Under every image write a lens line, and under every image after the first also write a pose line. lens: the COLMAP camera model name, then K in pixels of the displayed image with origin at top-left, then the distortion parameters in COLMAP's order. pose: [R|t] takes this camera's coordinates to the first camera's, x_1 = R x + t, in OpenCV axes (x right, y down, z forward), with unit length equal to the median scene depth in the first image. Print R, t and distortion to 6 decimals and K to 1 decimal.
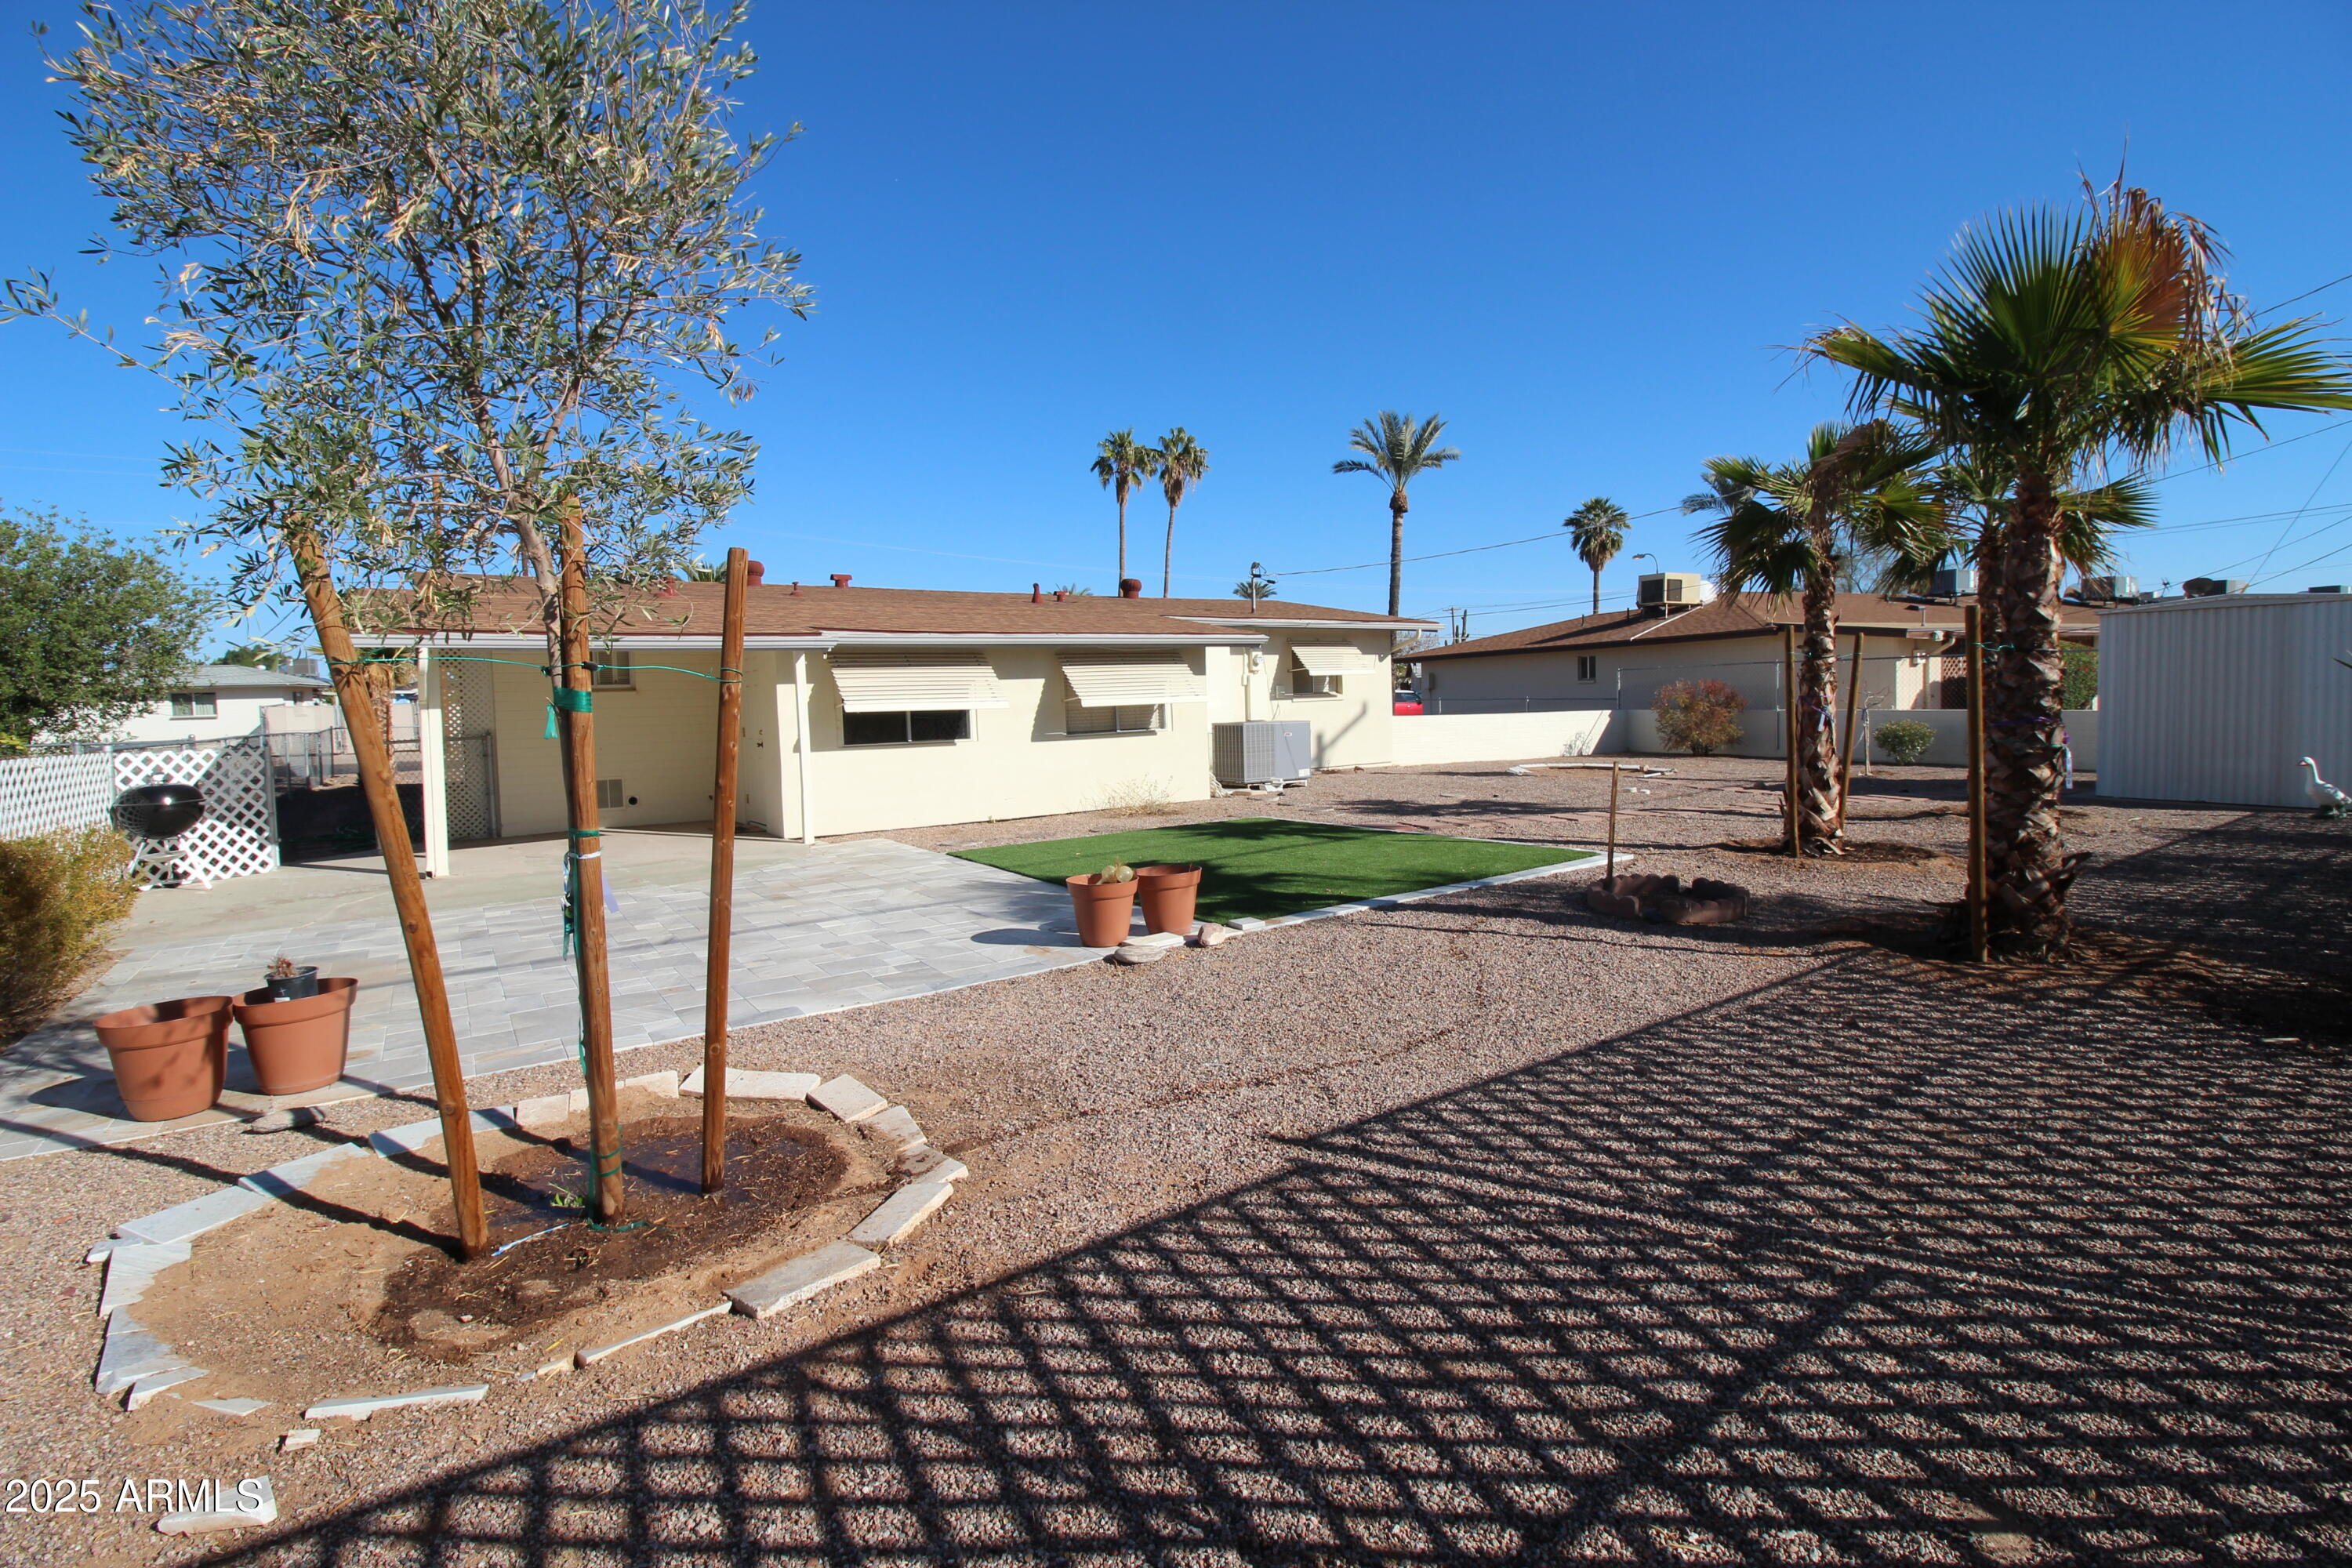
lens RADIAL K [[1082.8, 0, 1177.8], [0, 1082.8, 758.0], [0, 0, 1]] dist [-0.000674, -0.012367]
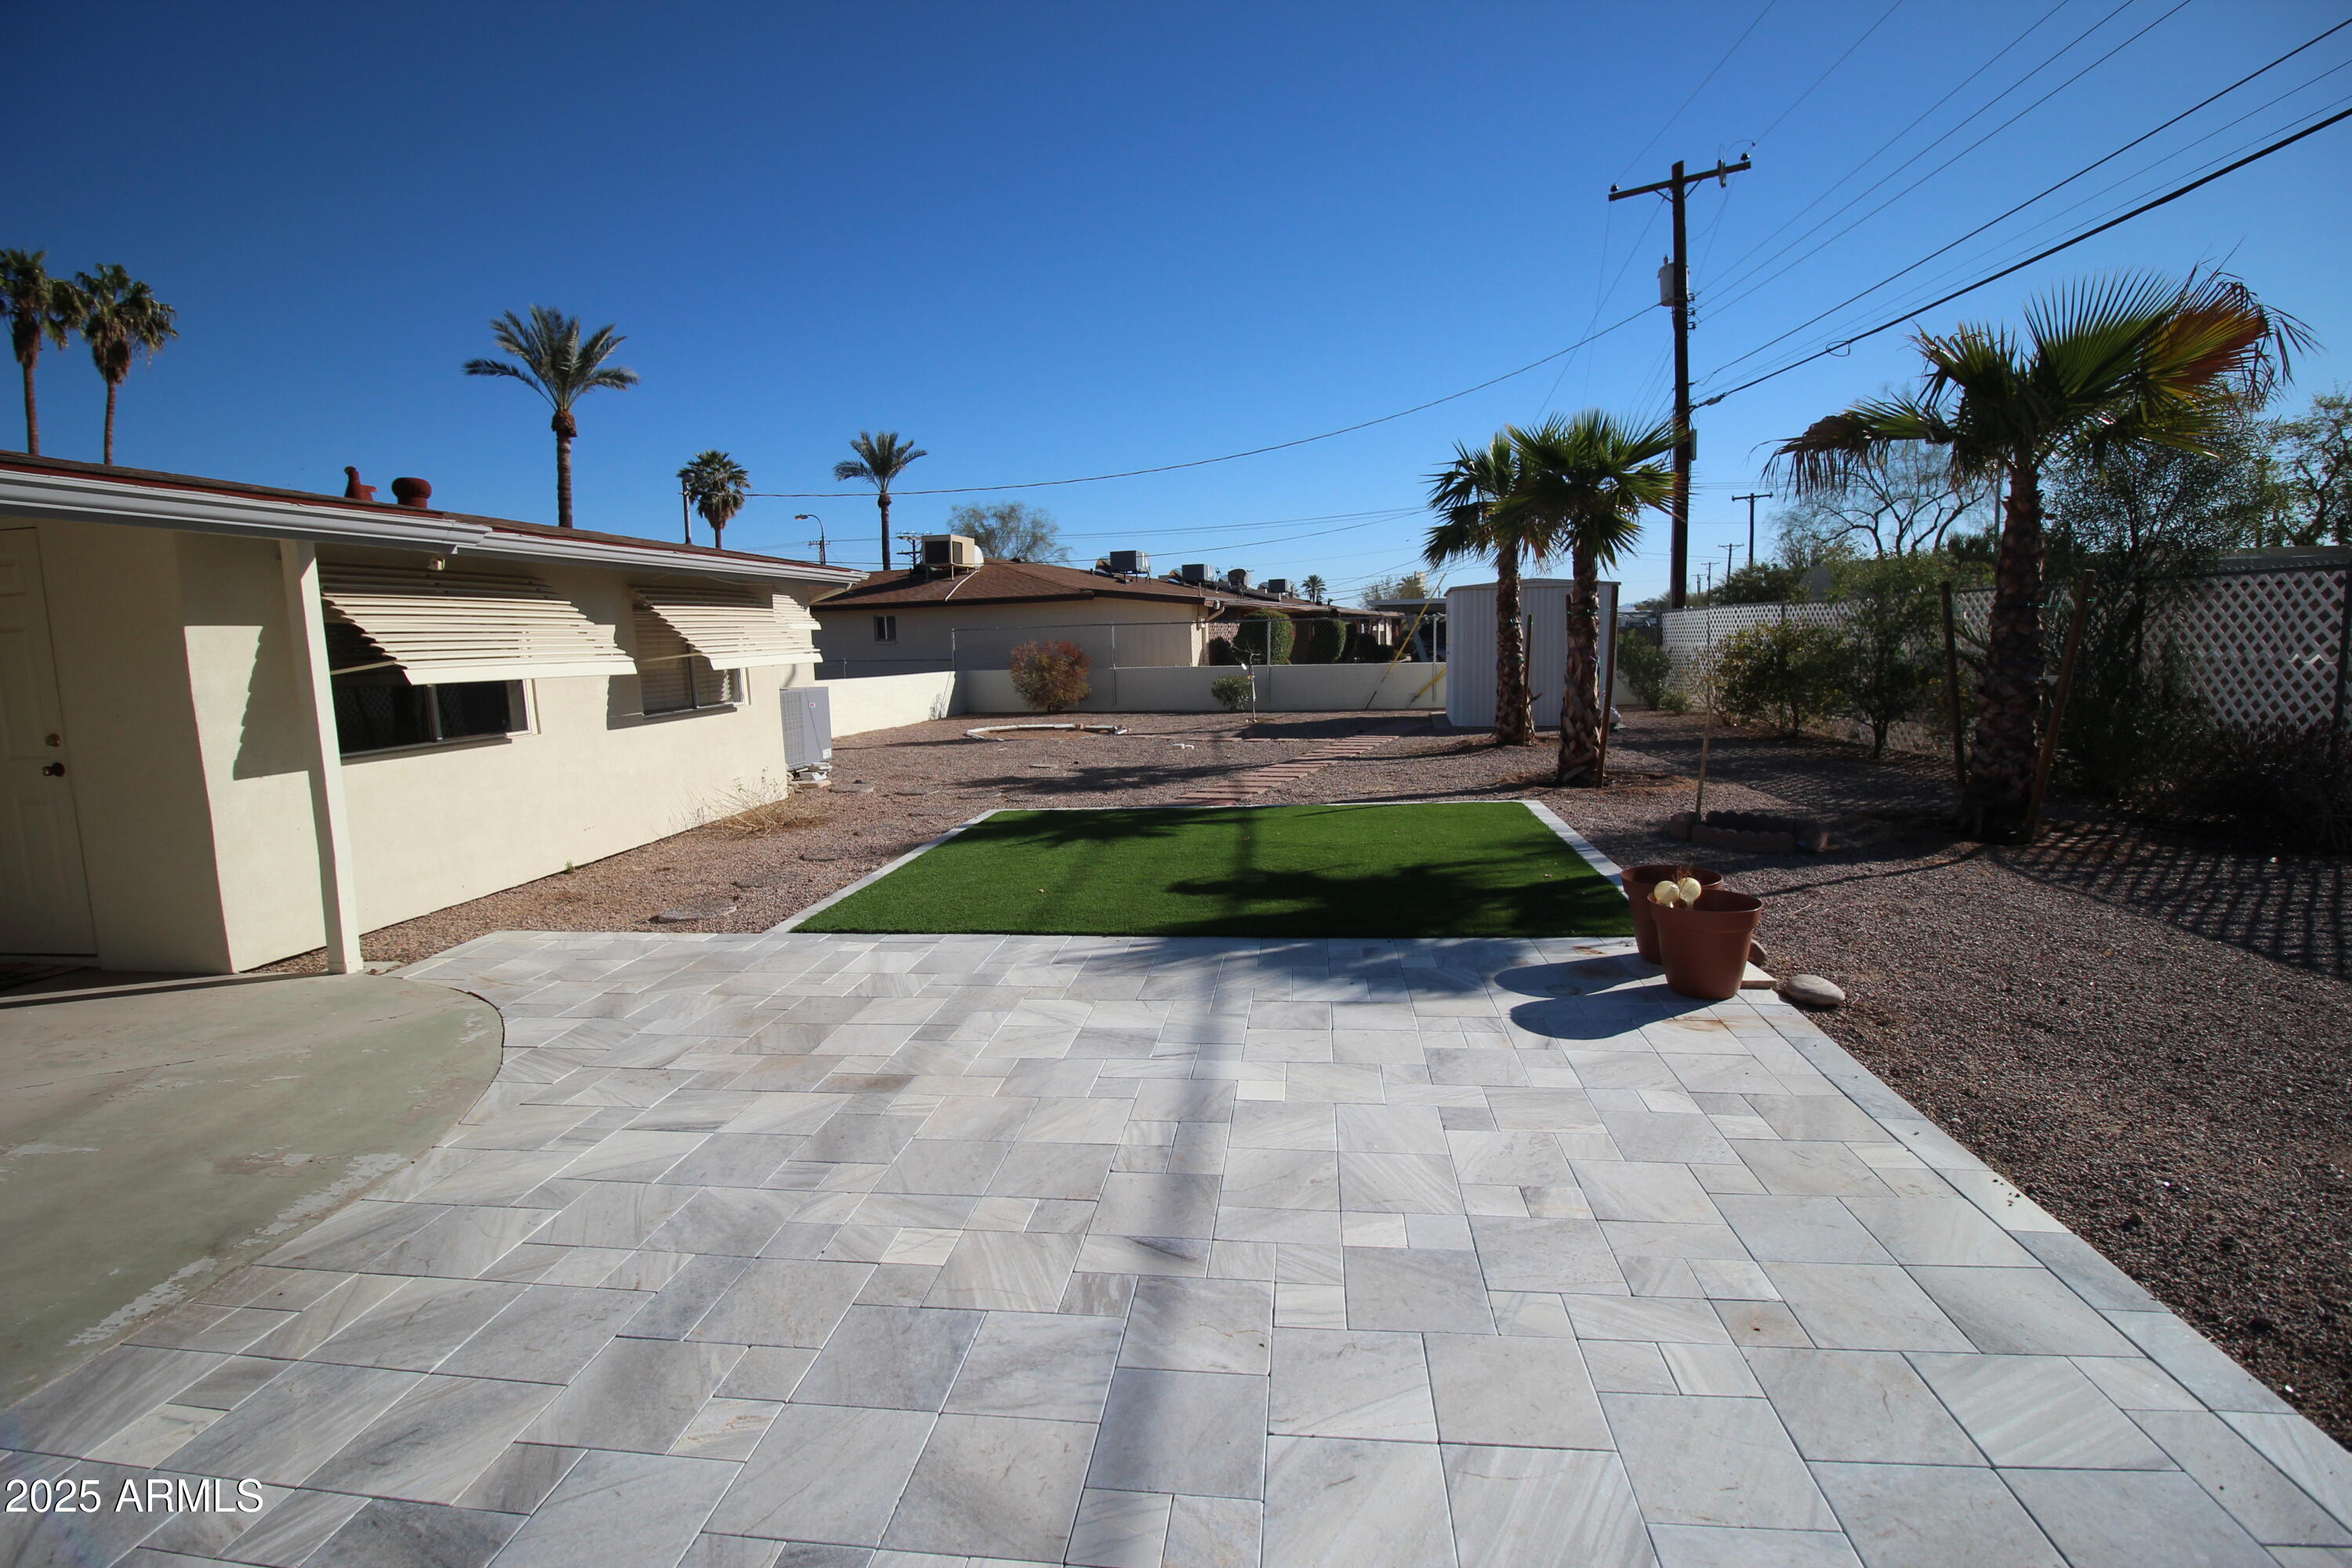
lens RADIAL K [[1082.8, 0, 1177.8], [0, 1082.8, 758.0], [0, 0, 1]] dist [-0.000674, -0.012367]
pose [[0.664657, -0.074089, 0.743466, -0.208730], [0.050666, 0.997250, 0.054084, -0.008897], [-0.745428, 0.001721, 0.666583, 0.203692]]
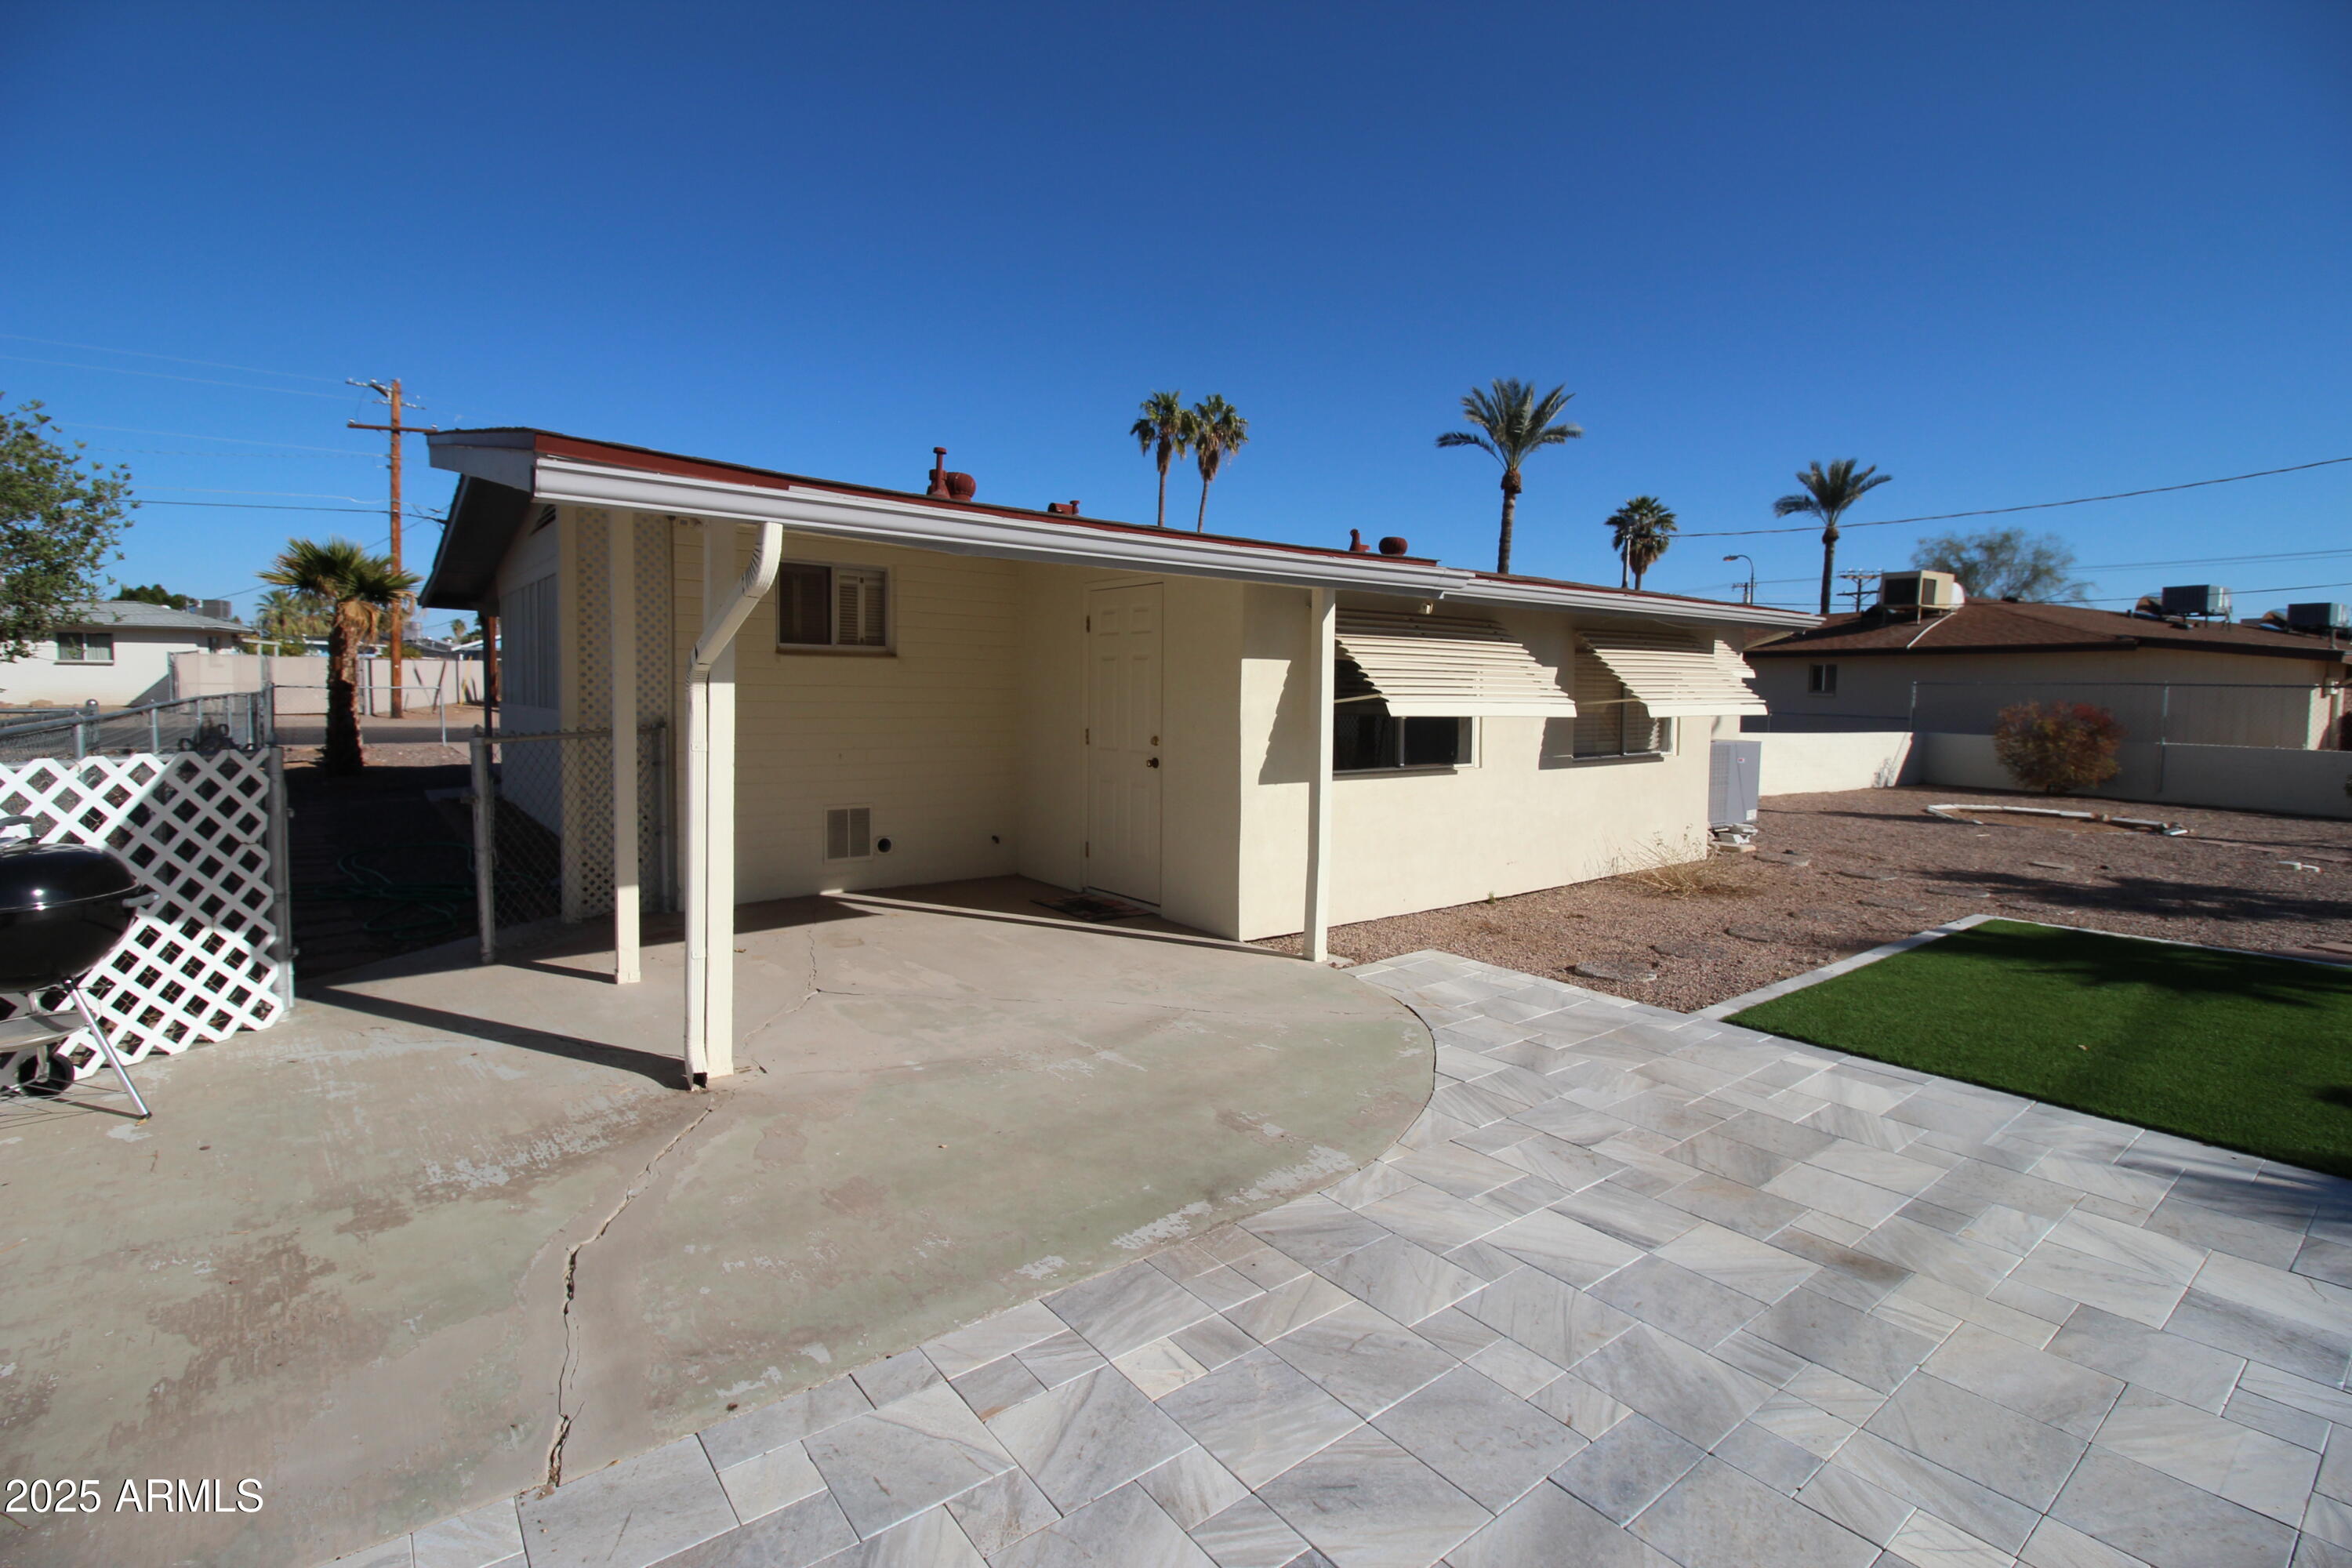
lens RADIAL K [[1082.8, 0, 1177.8], [0, 1082.8, 758.0], [0, 0, 1]] dist [-0.000674, -0.012367]
pose [[0.997510, 0.039421, 0.058484, -0.210346], [-0.040044, 0.999152, 0.009527, -0.010727], [-0.058059, -0.011845, 0.998243, 0.224013]]
